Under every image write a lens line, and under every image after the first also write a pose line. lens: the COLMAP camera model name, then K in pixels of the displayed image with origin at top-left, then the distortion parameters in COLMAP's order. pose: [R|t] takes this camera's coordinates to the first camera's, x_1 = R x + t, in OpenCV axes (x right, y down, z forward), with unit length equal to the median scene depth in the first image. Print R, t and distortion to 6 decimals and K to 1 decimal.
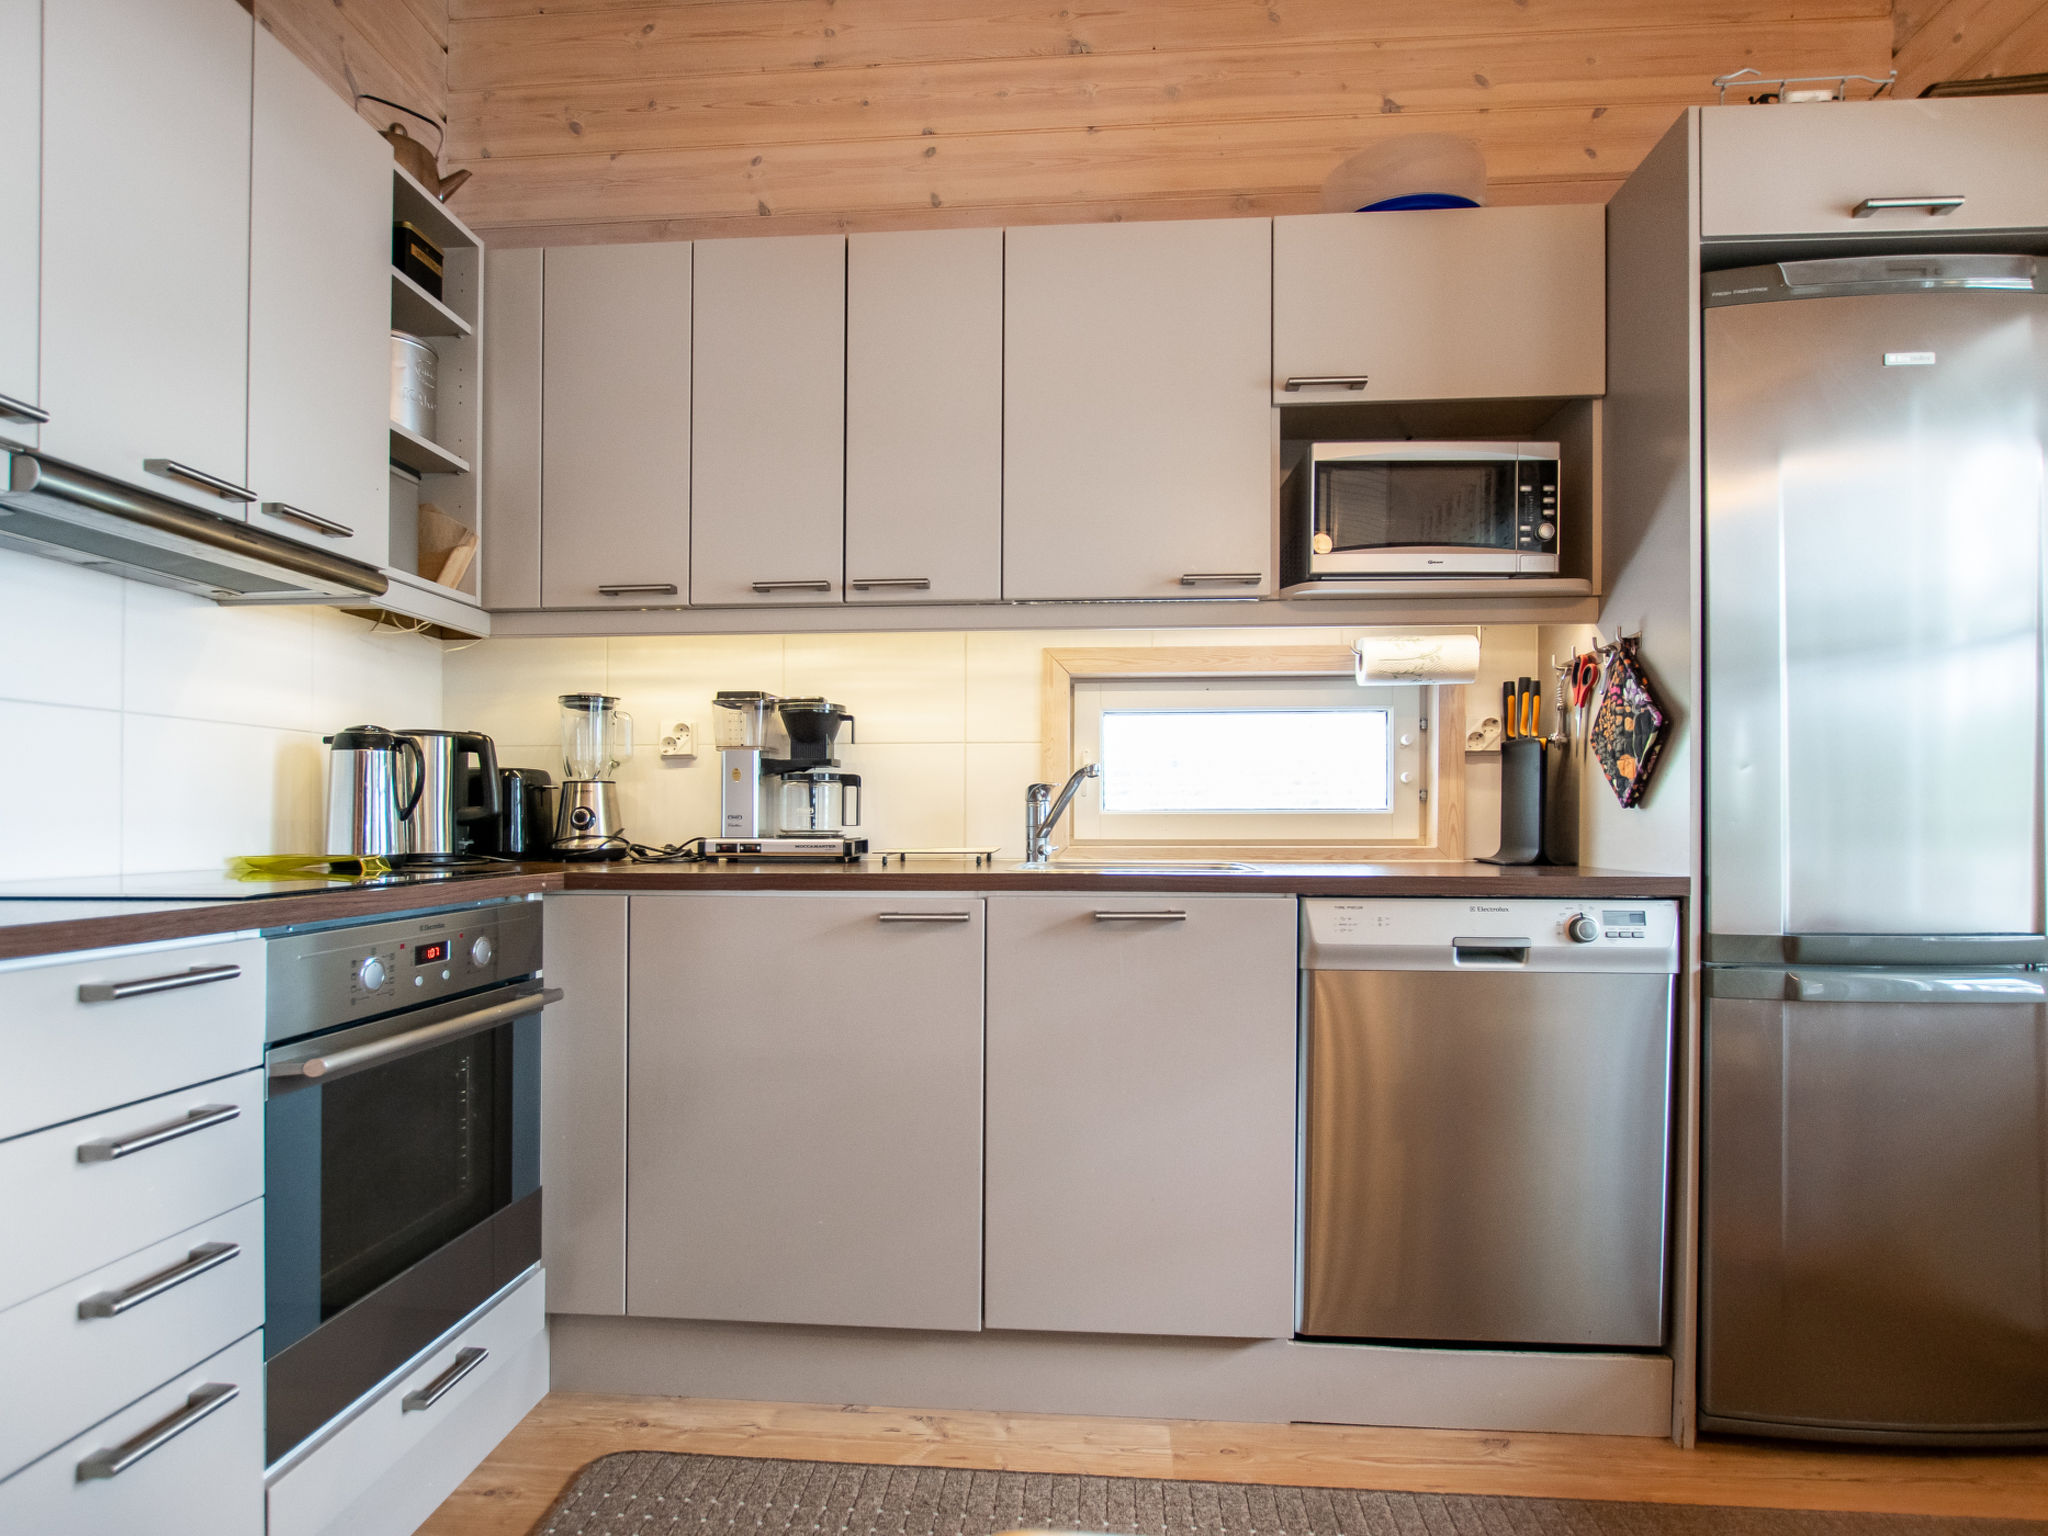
lens RADIAL K [[943.9, 0, 1037.3], [0, 943.9, 838.8], [0, 0, 1]] dist [-0.011653, 0.000877]
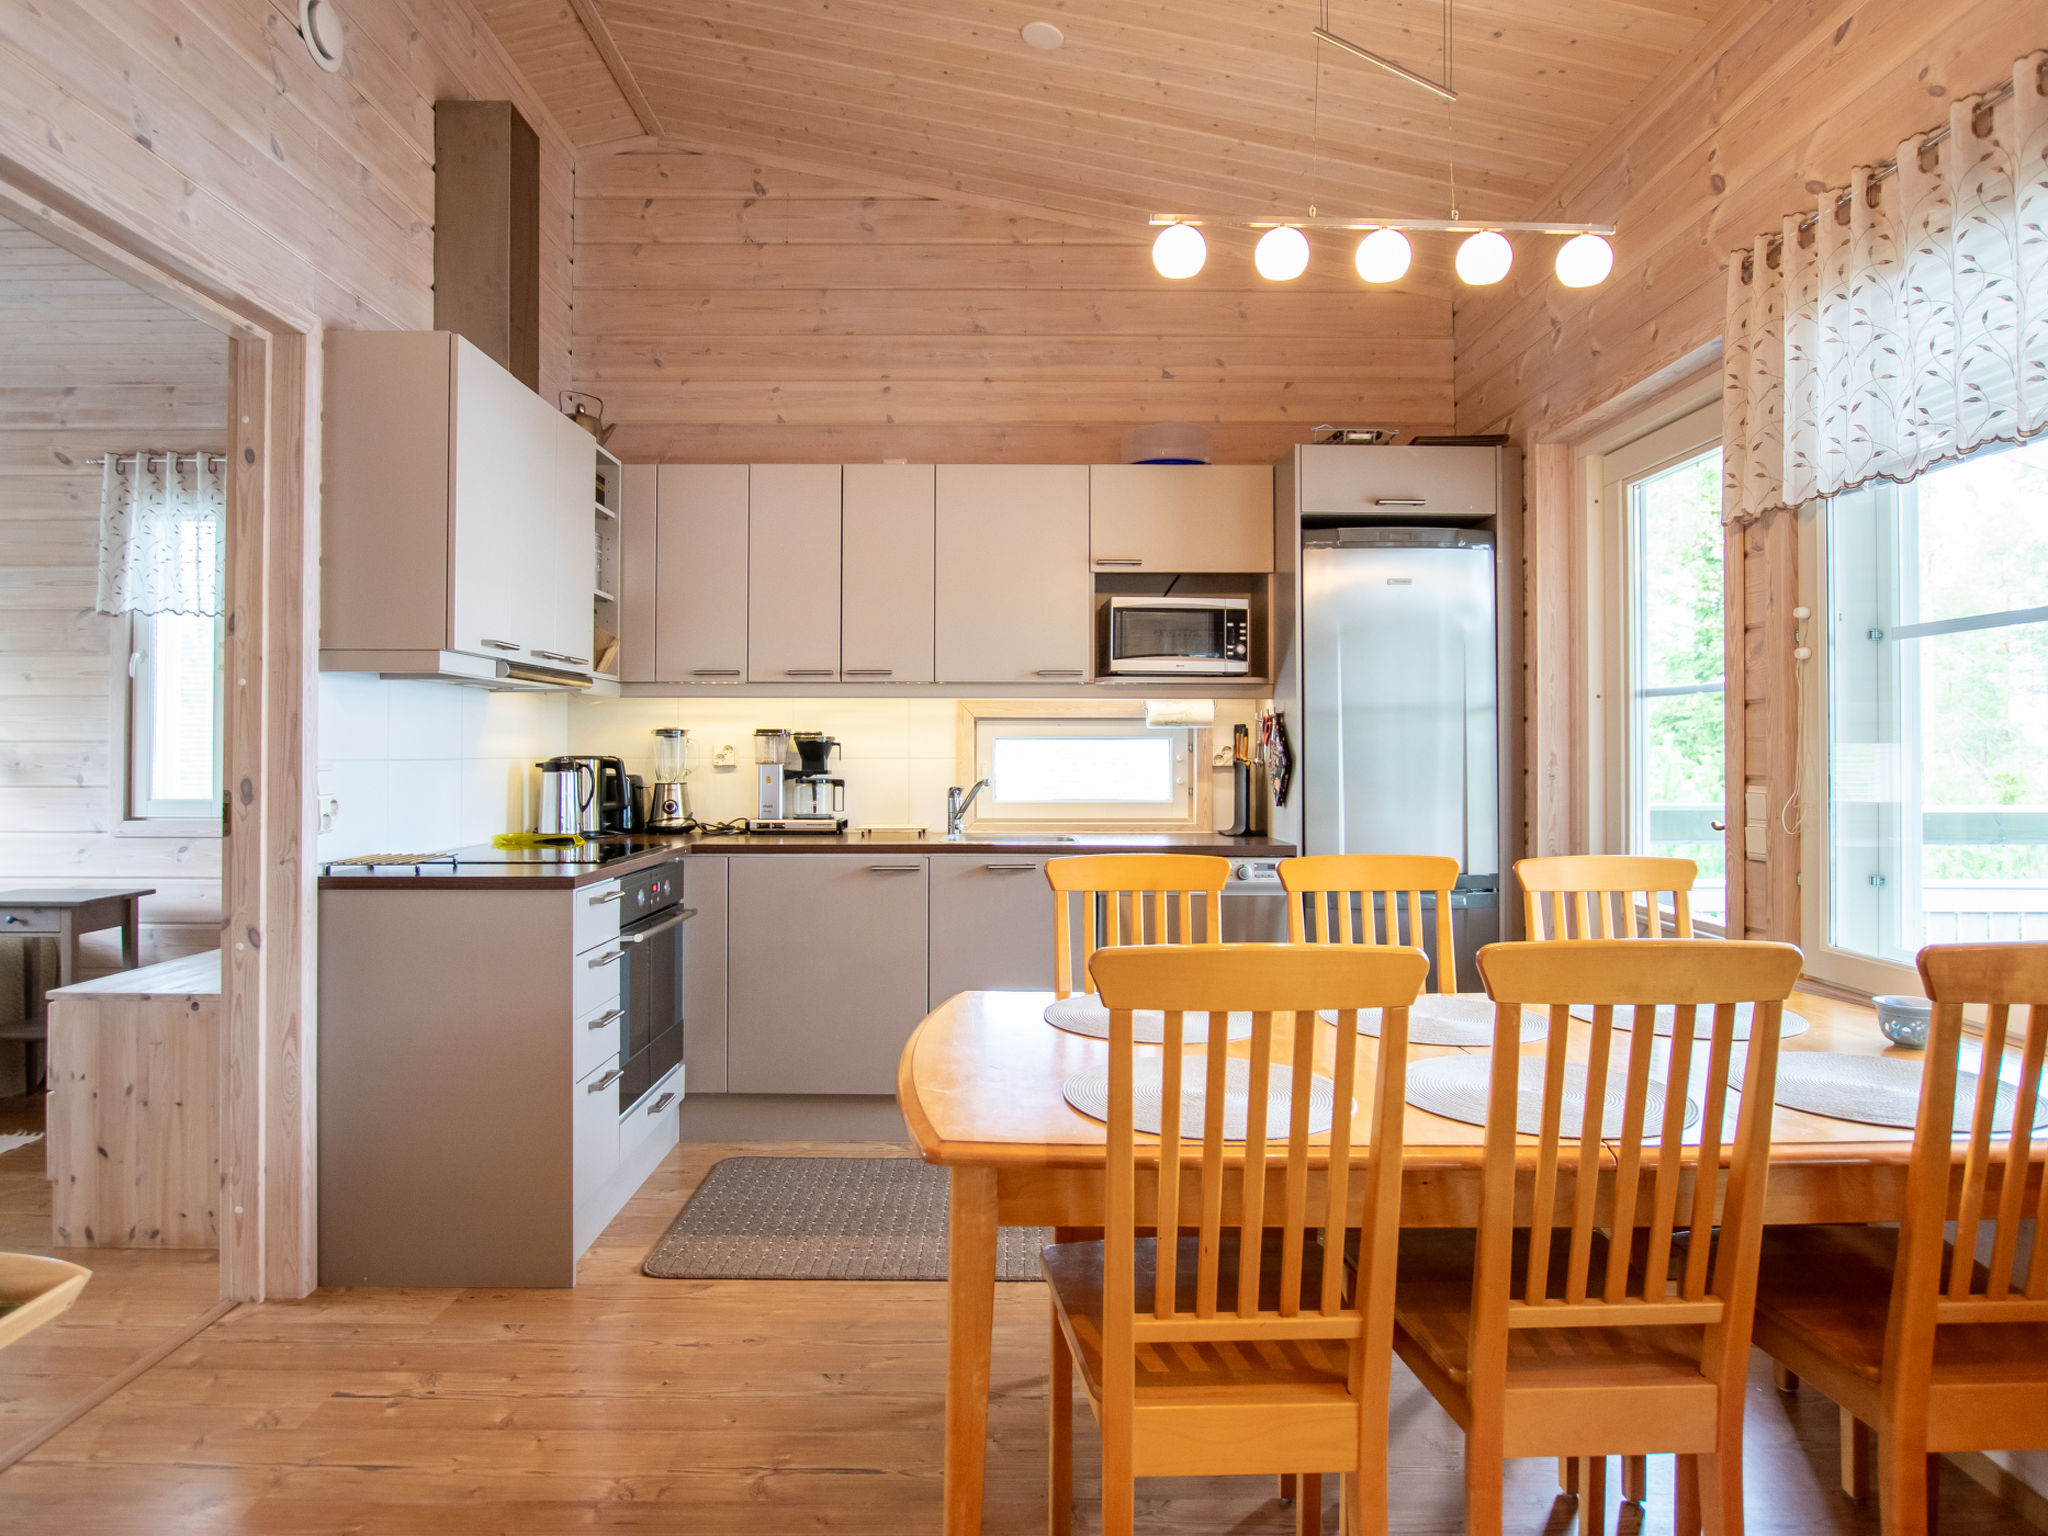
lens RADIAL K [[1131.5, 0, 995.6], [0, 1131.5, 740.4], [0, 0, 1]] dist [-0.025021, 0.001152]
pose [[0.998338, 0.000304, 0.057624, -0.041528], [0.001046, 0.999726, -0.023398, -0.091492], [-0.057615, 0.023419, 0.998064, -0.970732]]
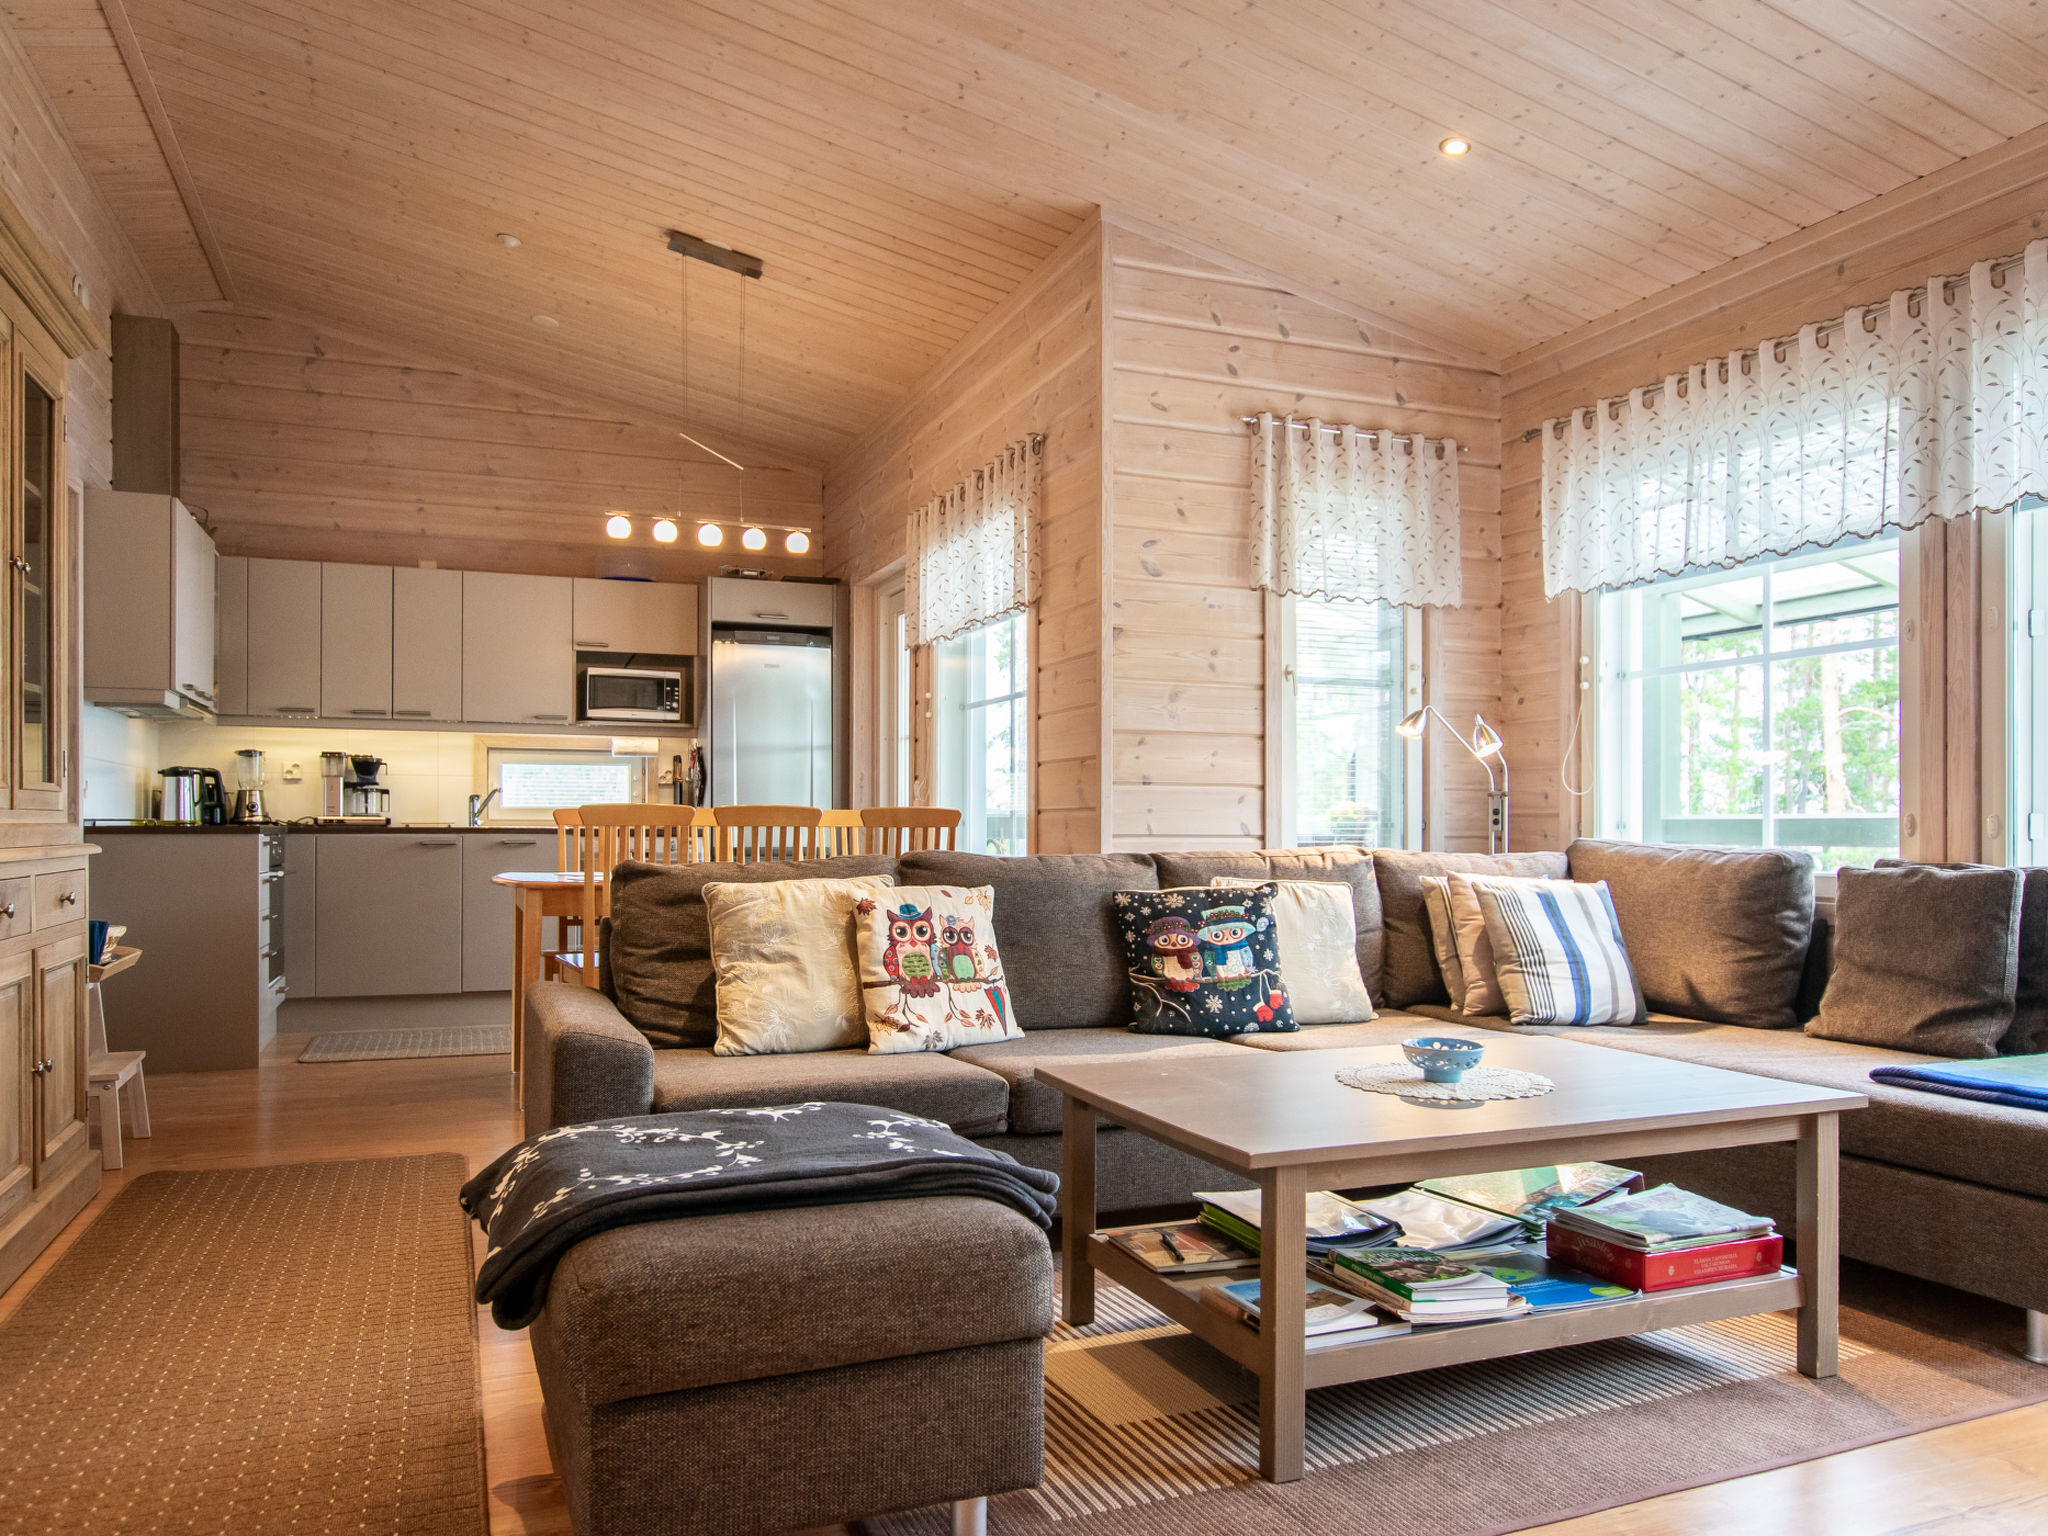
lens RADIAL K [[1574.6, 0, 1057.6], [0, 1574.6, 829.1], [0, 0, 1]] dist [-0.020651, 0.017006]
pose [[0.901133, 0.002985, 0.433532, -0.383031], [0.007884, 0.999698, -0.023270, 0.129887], [-0.433471, 0.024388, 0.900838, -3.141069]]
